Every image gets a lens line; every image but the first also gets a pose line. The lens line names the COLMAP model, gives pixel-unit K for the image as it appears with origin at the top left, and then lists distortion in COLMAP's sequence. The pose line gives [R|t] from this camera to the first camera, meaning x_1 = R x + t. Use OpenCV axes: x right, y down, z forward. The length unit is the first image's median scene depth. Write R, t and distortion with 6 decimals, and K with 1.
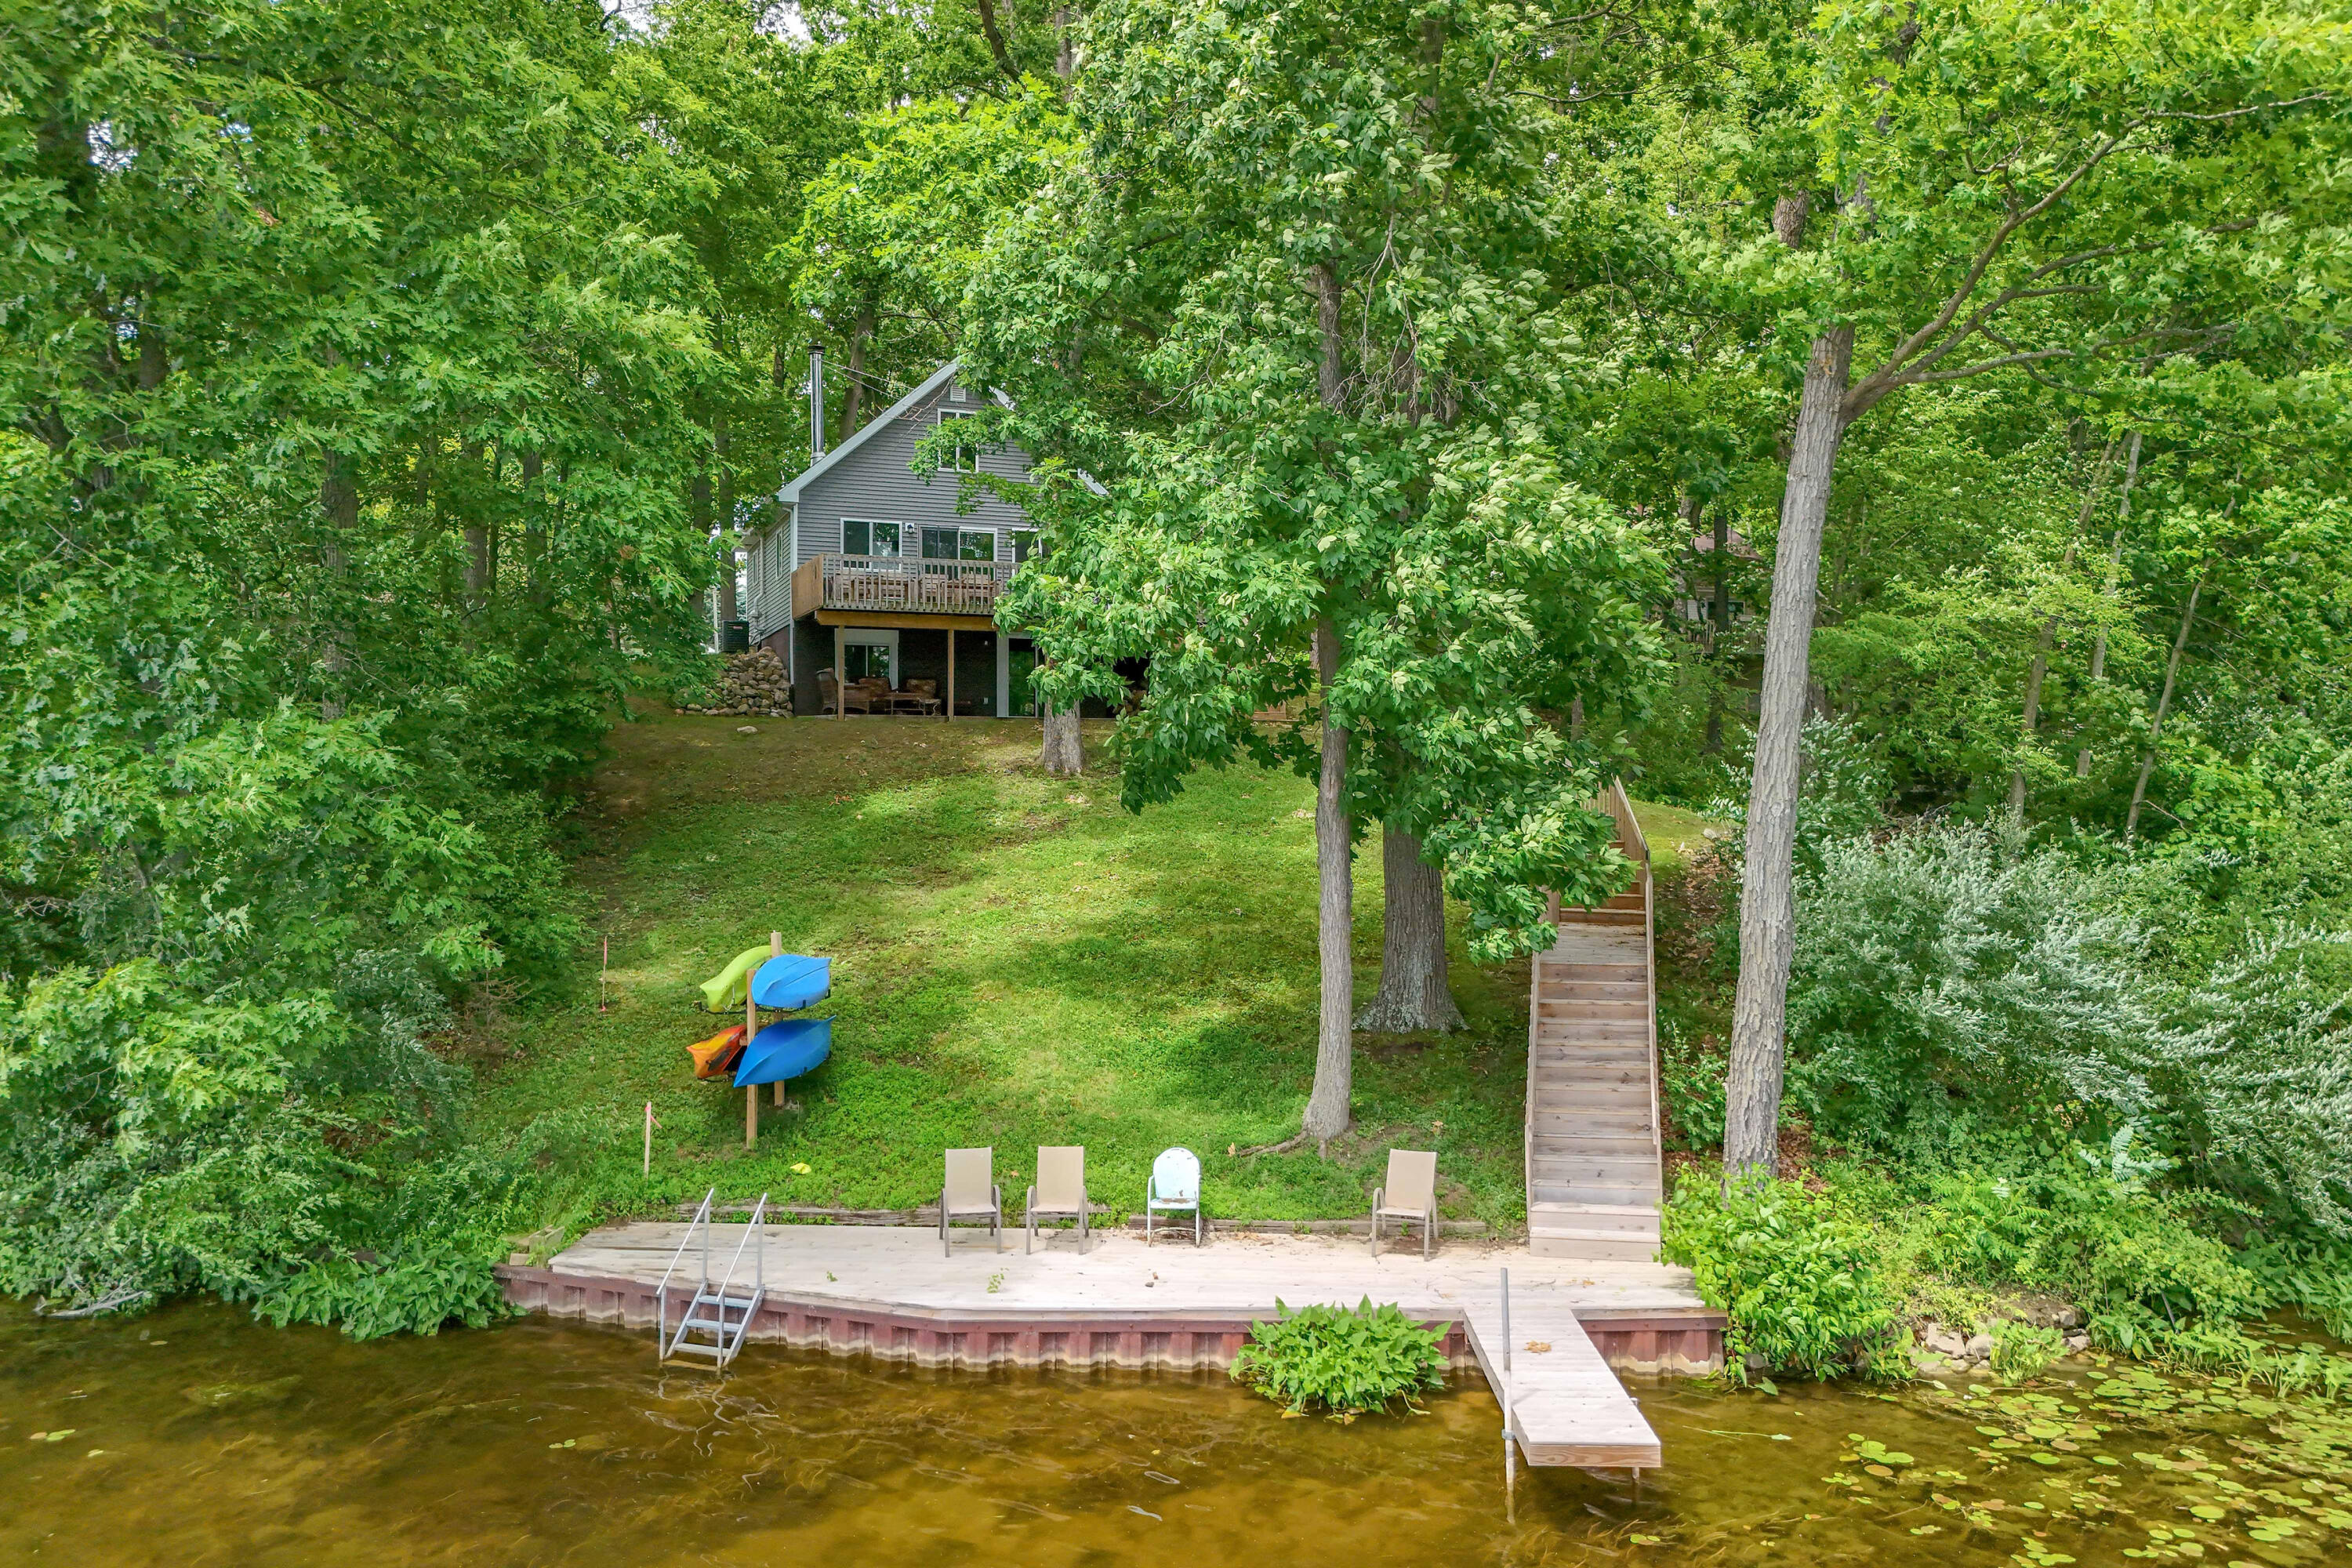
lens RADIAL K [[1789.3, 0, 1162.7], [0, 1789.3, 824.1], [0, 0, 1]] dist [0.038308, 0.001353]
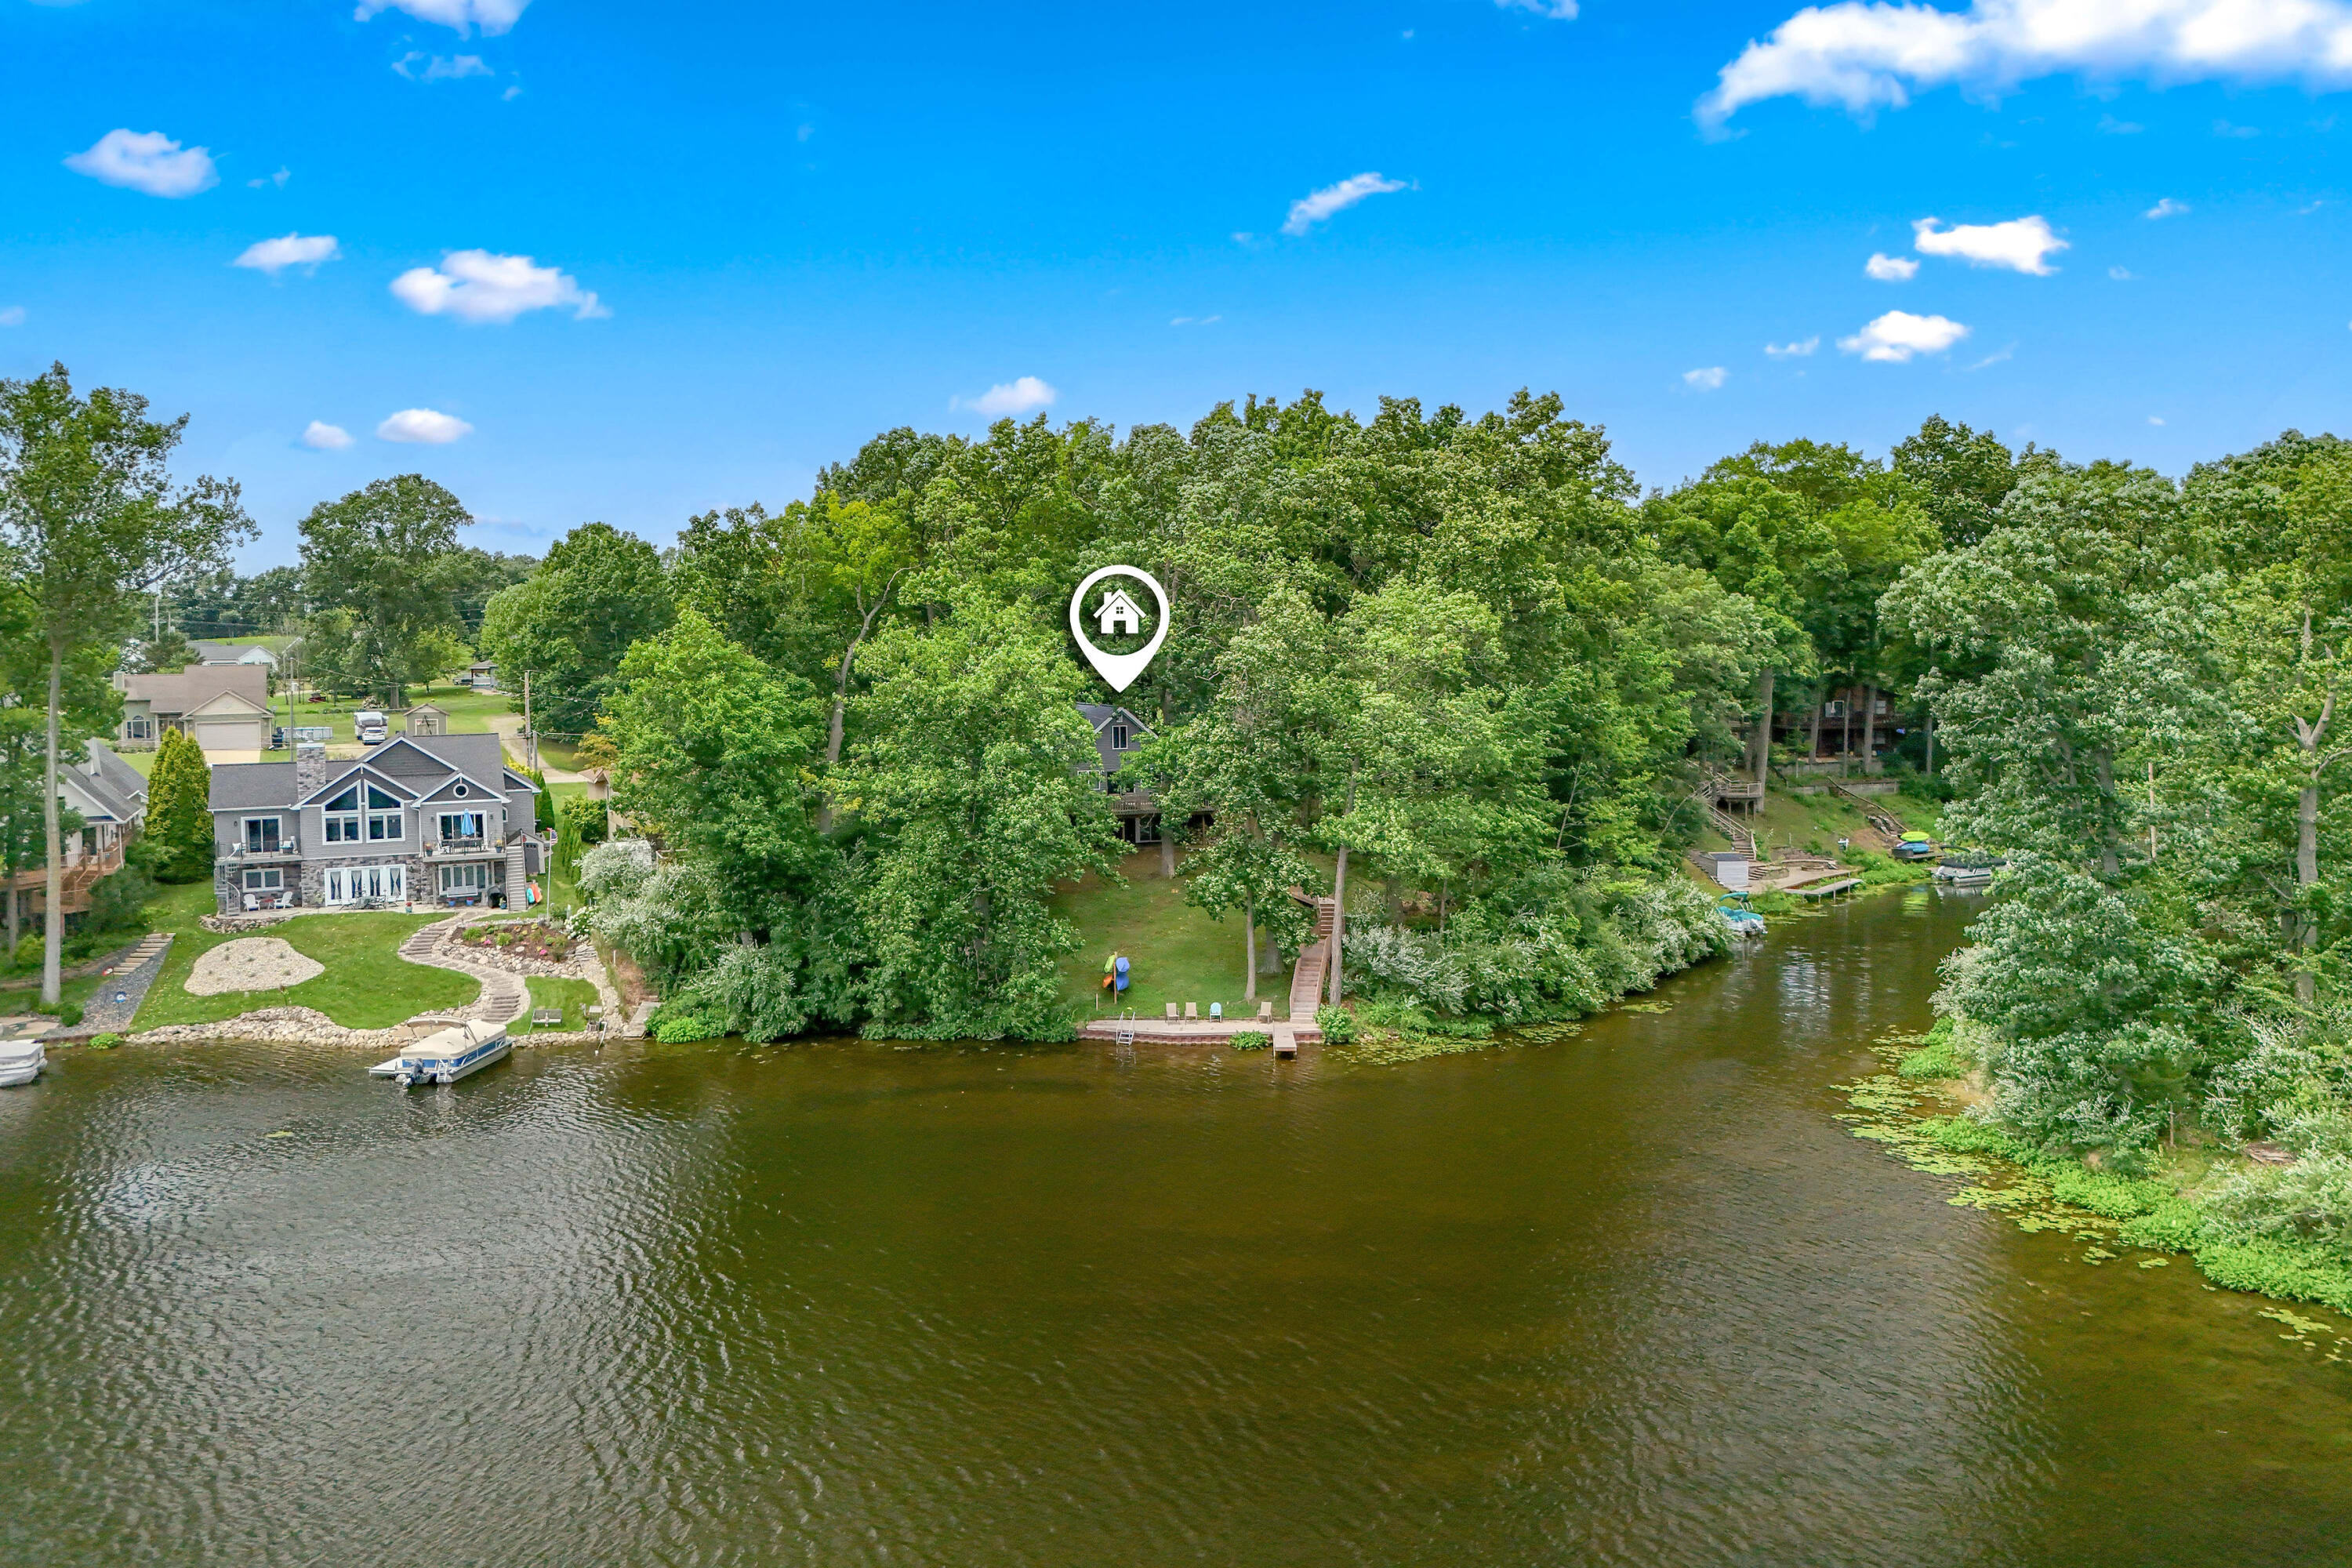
lens RADIAL K [[1789.3, 0, 1162.7], [0, 1789.3, 824.1], [0, 0, 1]] dist [0.038308, 0.001353]
pose [[0.999911, -0.012432, 0.004753, -0.156477], [0.012059, 0.997349, 0.071755, -0.655596], [-0.005633, -0.071691, 0.997411, -3.833472]]
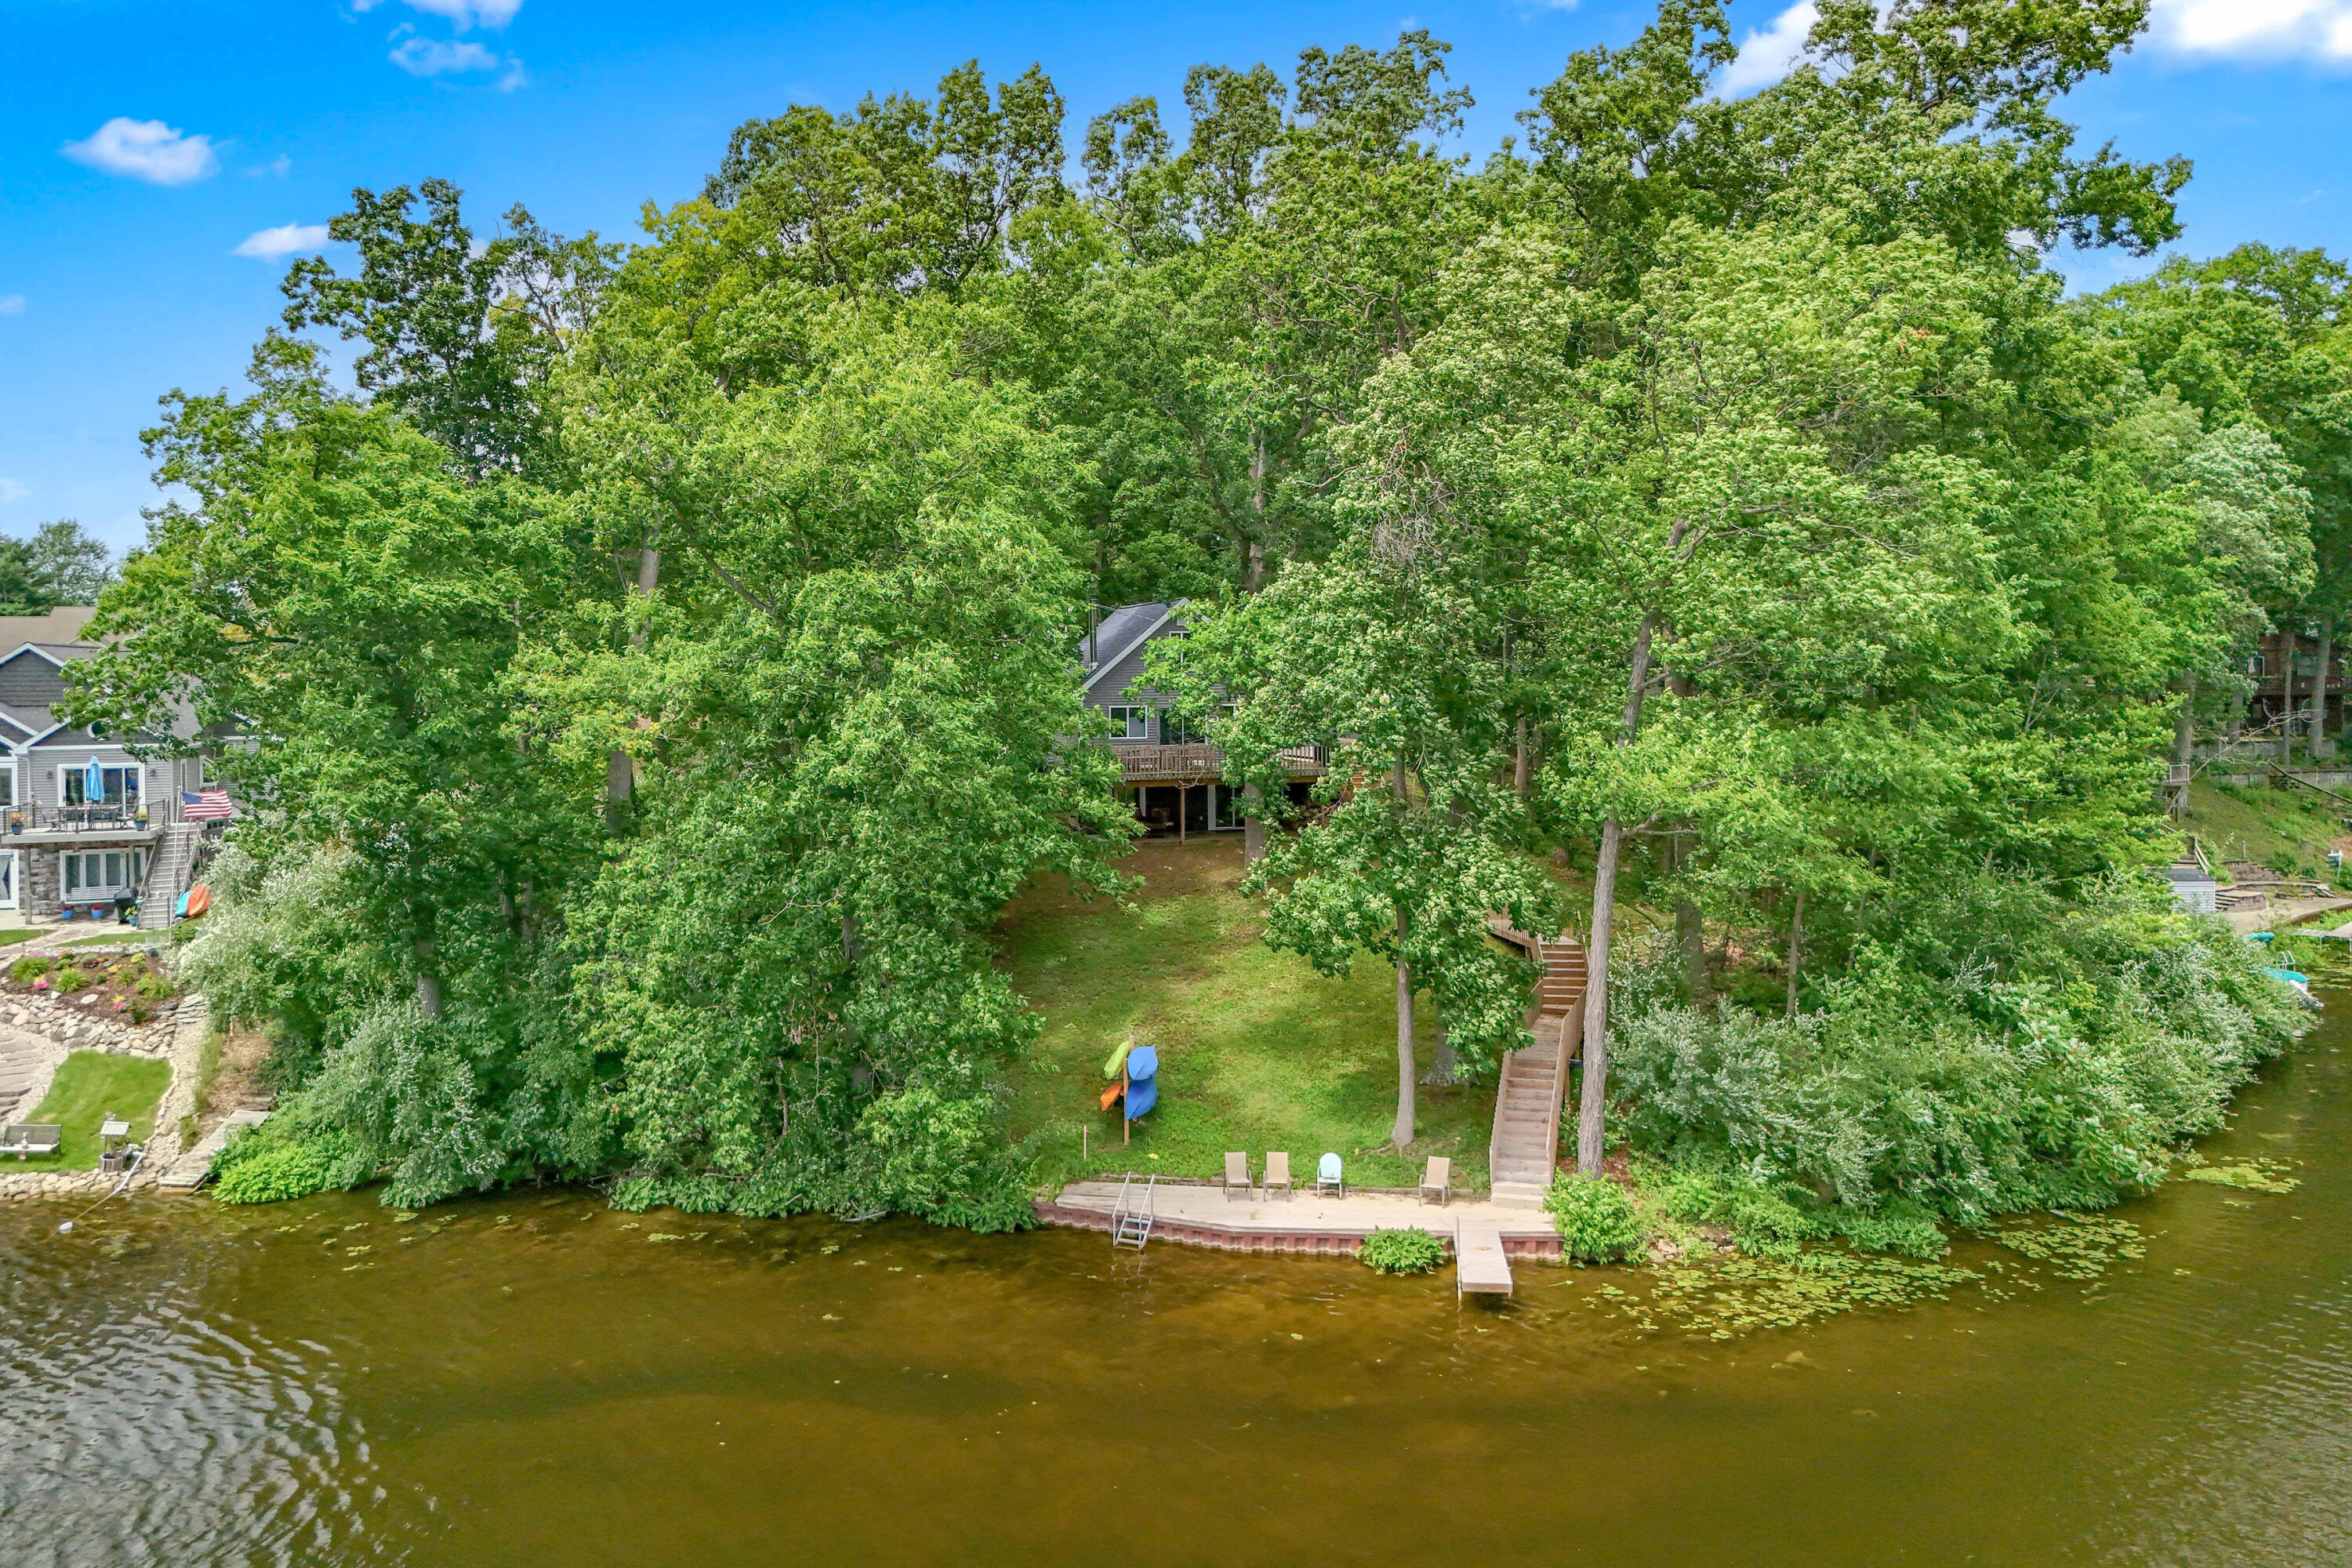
lens RADIAL K [[1802.4, 0, 1174.1], [0, 1802.4, 722.8], [0, 0, 1]] dist [0.036591, -0.004411]
pose [[0.997366, -0.002657, -0.072485, -0.023097], [0.003126, 0.999975, 0.006355, -0.384336], [0.072467, -0.006564, 0.997349, -1.293597]]
